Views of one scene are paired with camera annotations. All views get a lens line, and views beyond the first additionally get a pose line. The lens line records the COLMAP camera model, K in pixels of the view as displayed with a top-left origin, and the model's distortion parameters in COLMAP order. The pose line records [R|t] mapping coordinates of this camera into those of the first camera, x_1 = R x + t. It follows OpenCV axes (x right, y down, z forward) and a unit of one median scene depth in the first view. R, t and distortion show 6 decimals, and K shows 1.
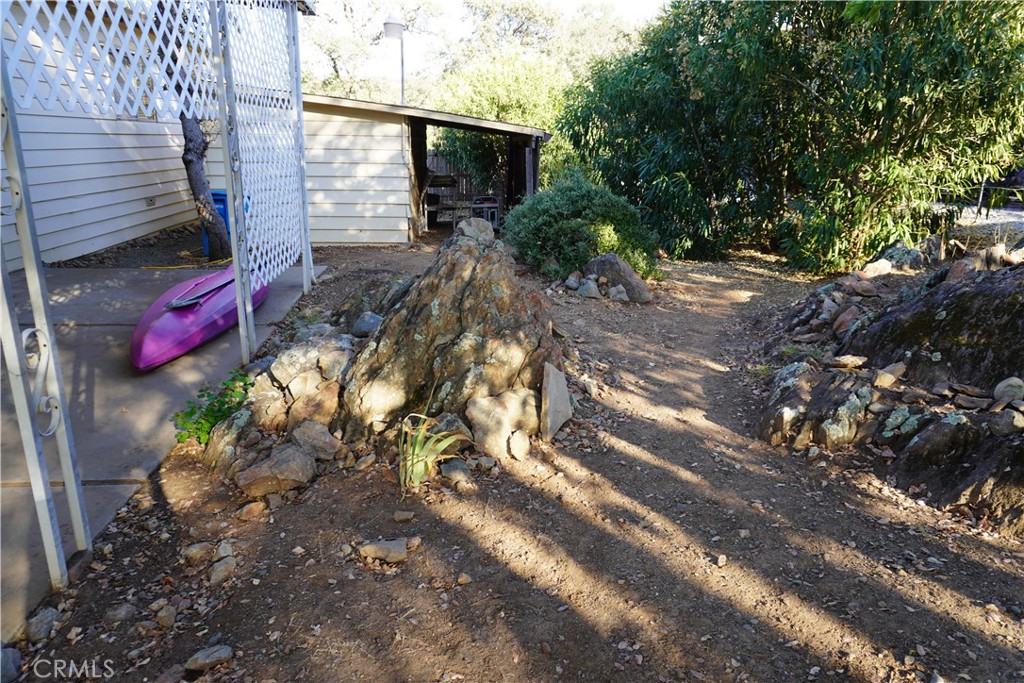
lens RADIAL K [[687.4, 0, 507.2], [0, 687.4, 345.4], [0, 0, 1]] dist [-0.041527, 0.037048]
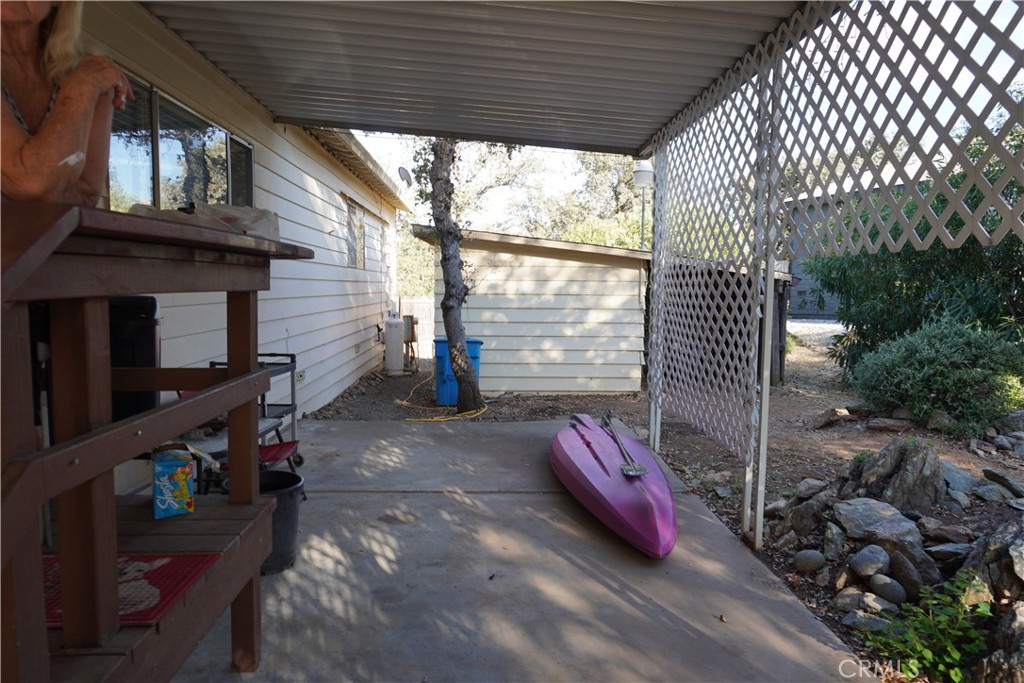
lens RADIAL K [[687.4, 0, 507.2], [0, 687.4, 345.4], [0, 0, 1]] dist [-0.041527, 0.037048]
pose [[0.999159, -0.005301, -0.040665, -0.294389], [-0.003148, 0.978770, -0.204938, -0.018374], [0.040888, 0.204893, 0.977930, 0.063162]]
